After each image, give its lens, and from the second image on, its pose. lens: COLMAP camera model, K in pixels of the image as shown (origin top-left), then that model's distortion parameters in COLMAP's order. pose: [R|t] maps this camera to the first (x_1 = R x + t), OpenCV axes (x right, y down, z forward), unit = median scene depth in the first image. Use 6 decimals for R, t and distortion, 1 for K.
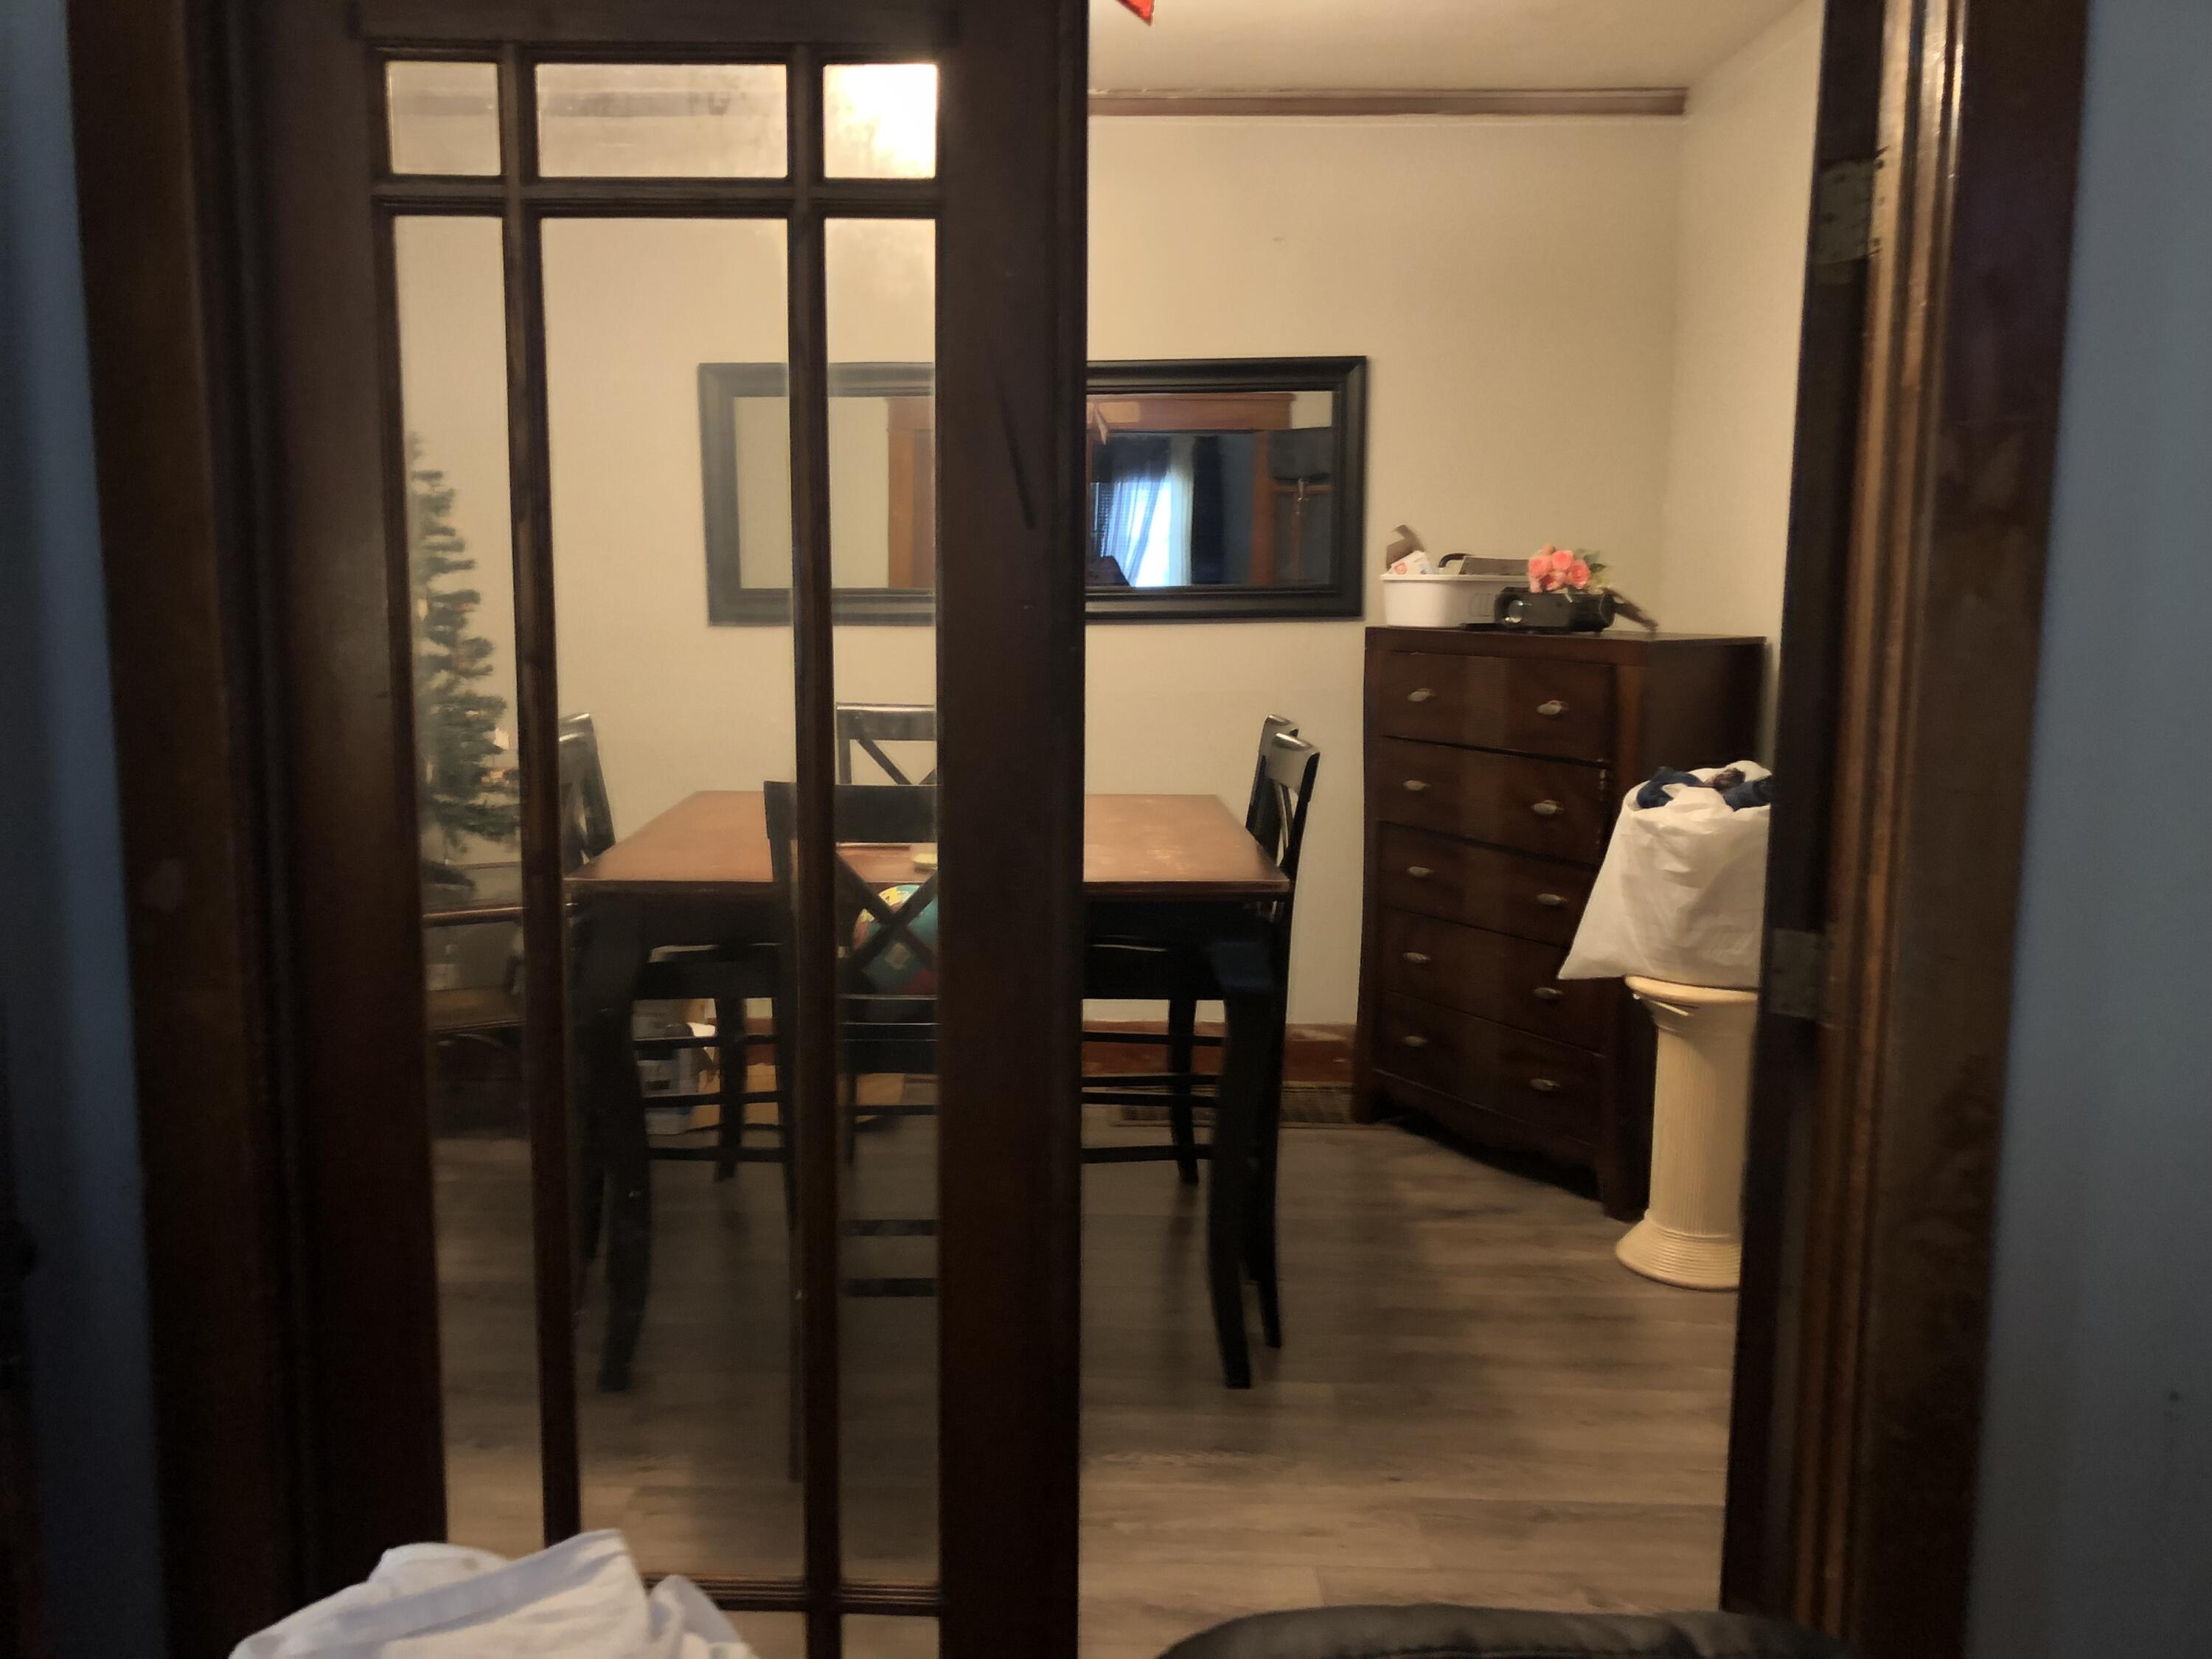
lens RADIAL K [[1817.3, 0, 1105.6], [0, 1817.3, 900.1], [0, 0, 1]] dist [-0.035810, 0.000326]
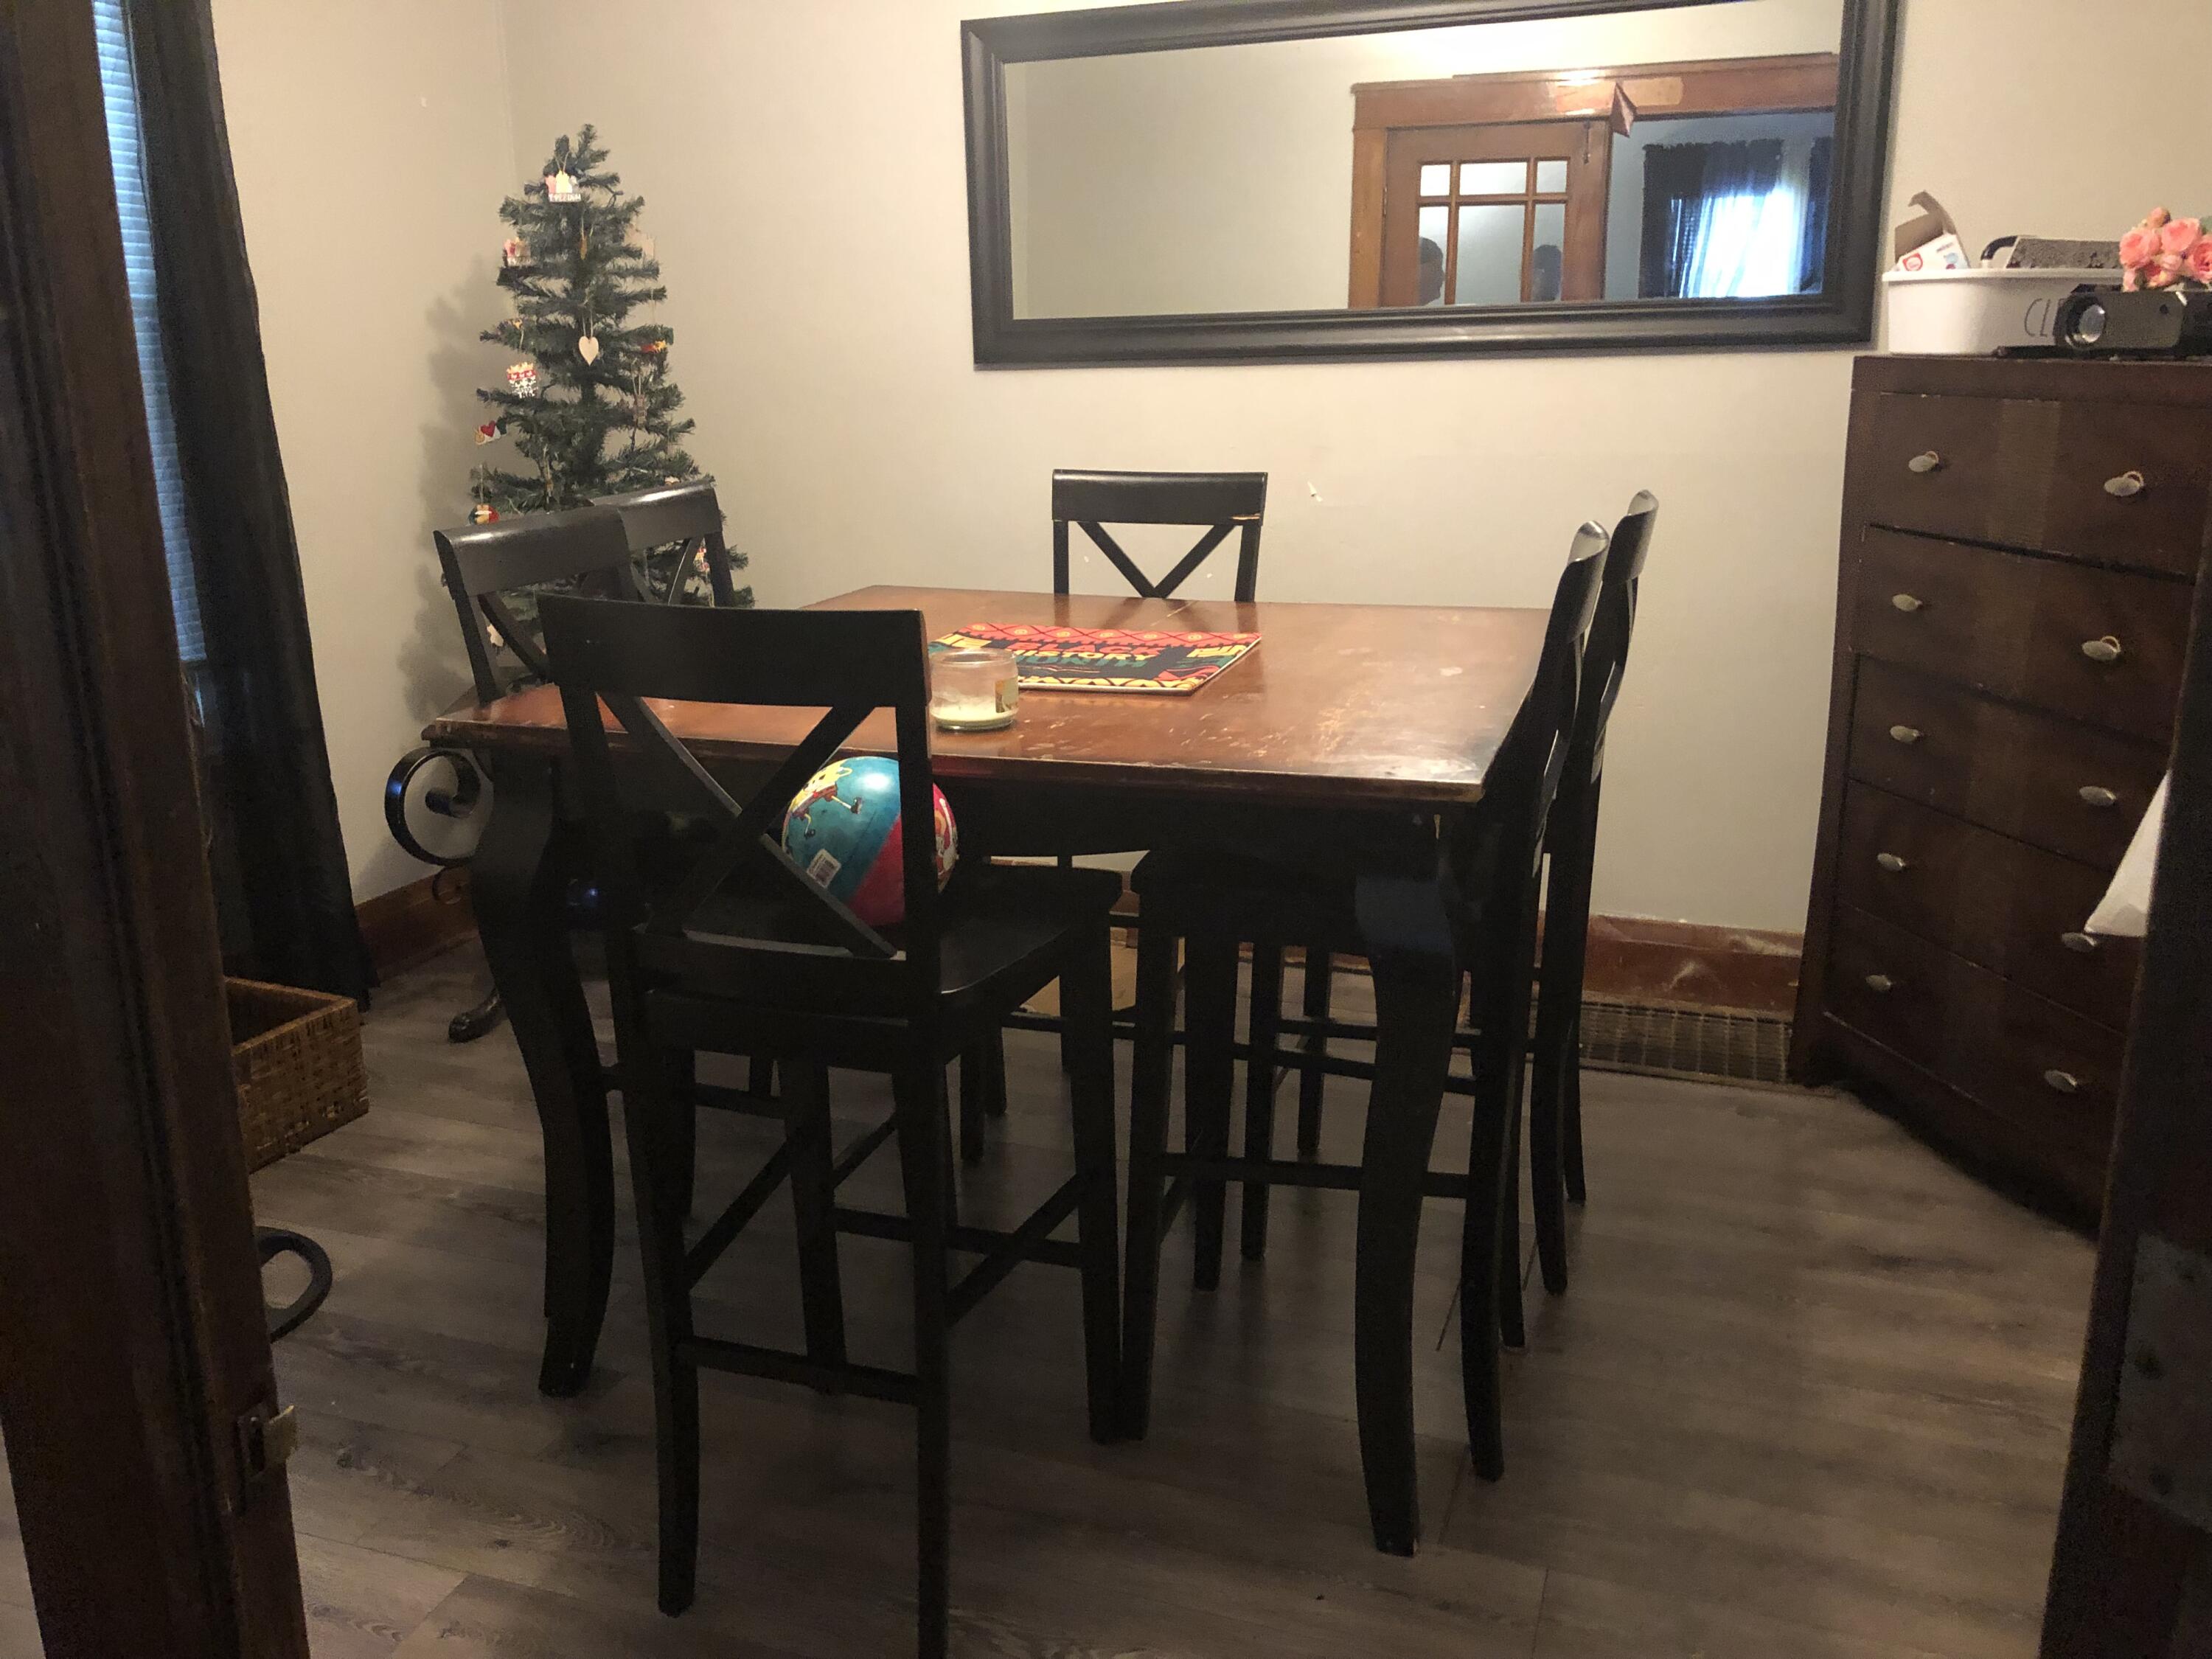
lens RADIAL K [[1817.3, 0, 1105.6], [0, 1817.3, 900.1], [0, 0, 1]] dist [-0.035810, 0.000326]
pose [[0.937541, 0.082916, -0.337848, 0.131647], [-0.040359, 0.990546, 0.131107, -0.031320], [0.345525, -0.109283, 0.932025, 0.290389]]
